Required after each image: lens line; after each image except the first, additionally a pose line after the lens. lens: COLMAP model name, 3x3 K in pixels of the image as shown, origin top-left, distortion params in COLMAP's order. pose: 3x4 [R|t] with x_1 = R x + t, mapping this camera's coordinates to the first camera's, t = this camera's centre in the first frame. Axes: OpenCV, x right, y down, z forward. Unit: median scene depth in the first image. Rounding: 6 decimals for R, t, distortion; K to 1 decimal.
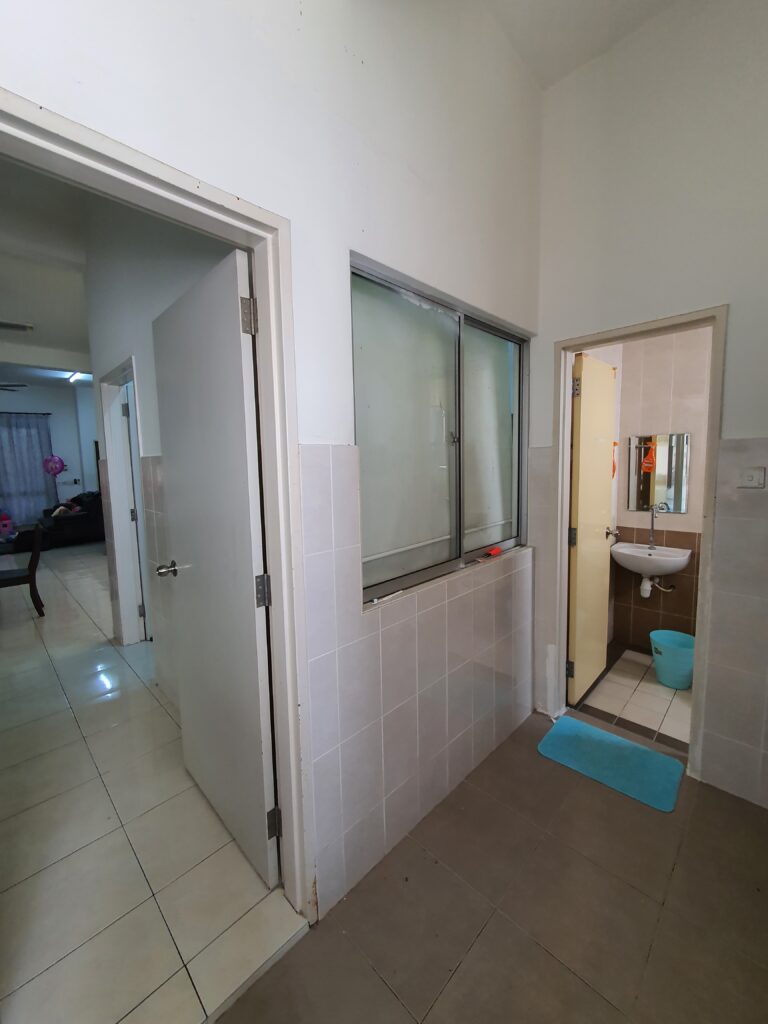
lens RADIAL K [[407.5, 0, 381.1], [0, 407.5, 499.6], [0, 0, 1]] dist [0.000406, -0.002363]
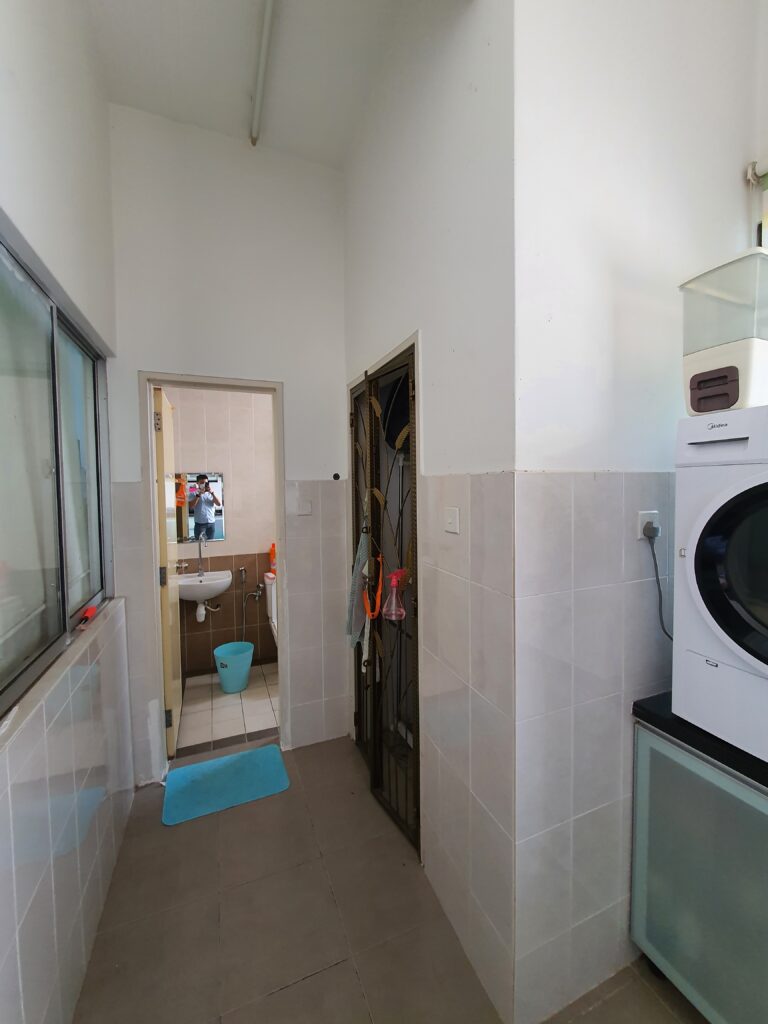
lens RADIAL K [[407.0, 0, 384.7], [0, 407.0, 501.1], [0, 0, 1]] dist [-0.001255, -0.002832]
pose [[0.385031, -0.017613, 0.922735, -0.205190], [0.088952, 0.995871, -0.018107, -0.021434], [-0.918607, 0.089051, 0.385008, 0.144419]]
